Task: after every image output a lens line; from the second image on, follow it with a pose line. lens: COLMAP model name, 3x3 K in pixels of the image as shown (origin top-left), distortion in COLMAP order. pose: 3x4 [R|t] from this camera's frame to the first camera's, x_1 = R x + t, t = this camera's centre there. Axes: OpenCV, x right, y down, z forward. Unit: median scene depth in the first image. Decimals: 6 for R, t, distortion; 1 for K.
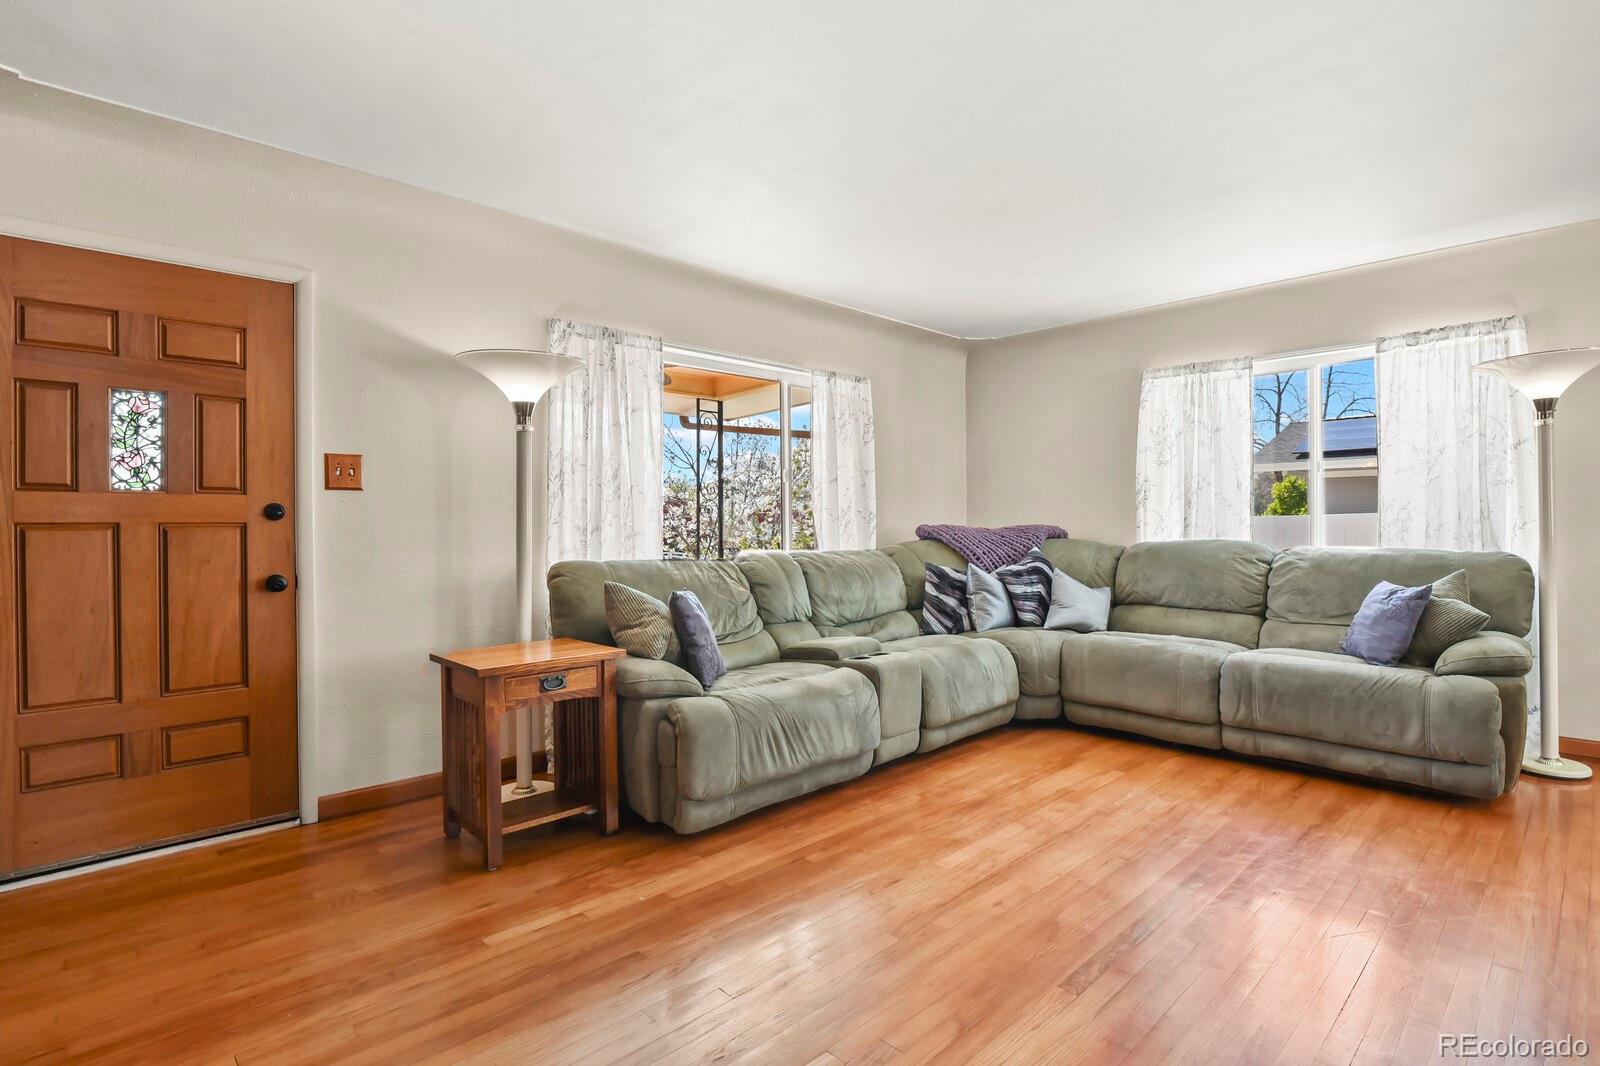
lens RADIAL K [[778.3, 0, 809.1], [0, 778.3, 528.0], [0, 0, 1]] dist [0.000908, -0.010962]
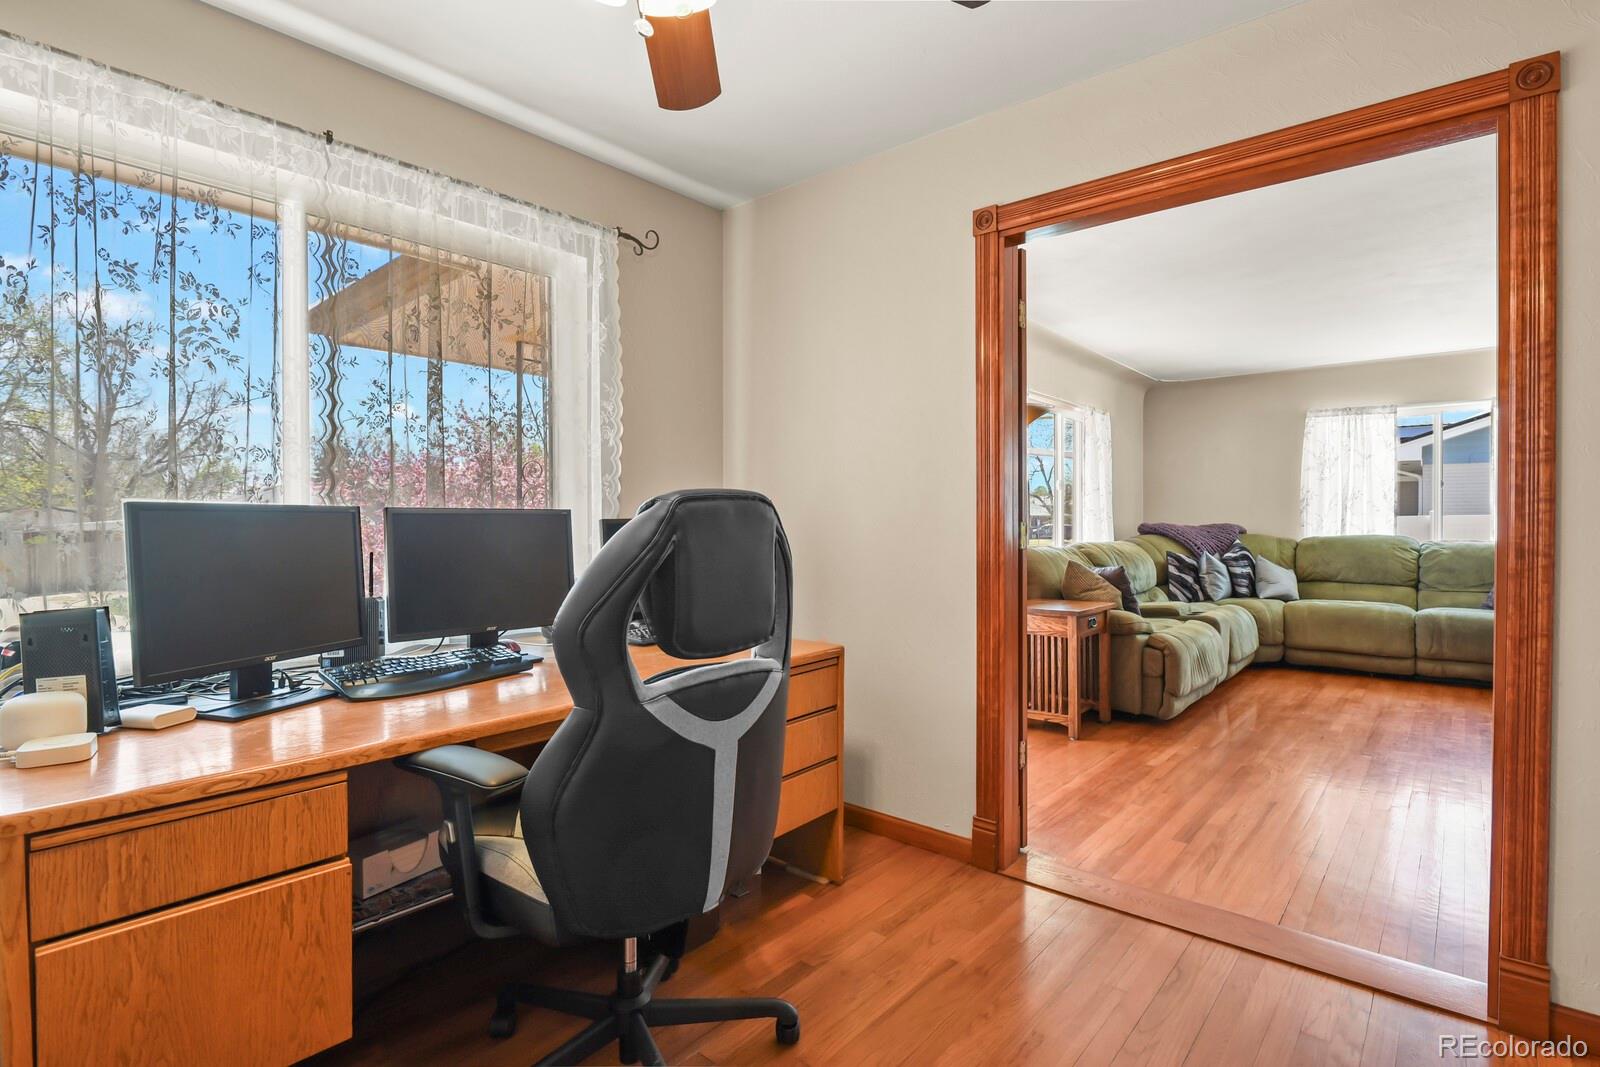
lens RADIAL K [[778.3, 0, 809.1], [0, 778.3, 528.5], [0, 0, 1]] dist [0.000908, -0.010962]
pose [[0.994937, 0.006096, 0.100319, -0.809217], [-0.006331, 0.999978, 0.002026, 0.009342], [-0.100305, -0.002651, 0.994953, -0.376377]]
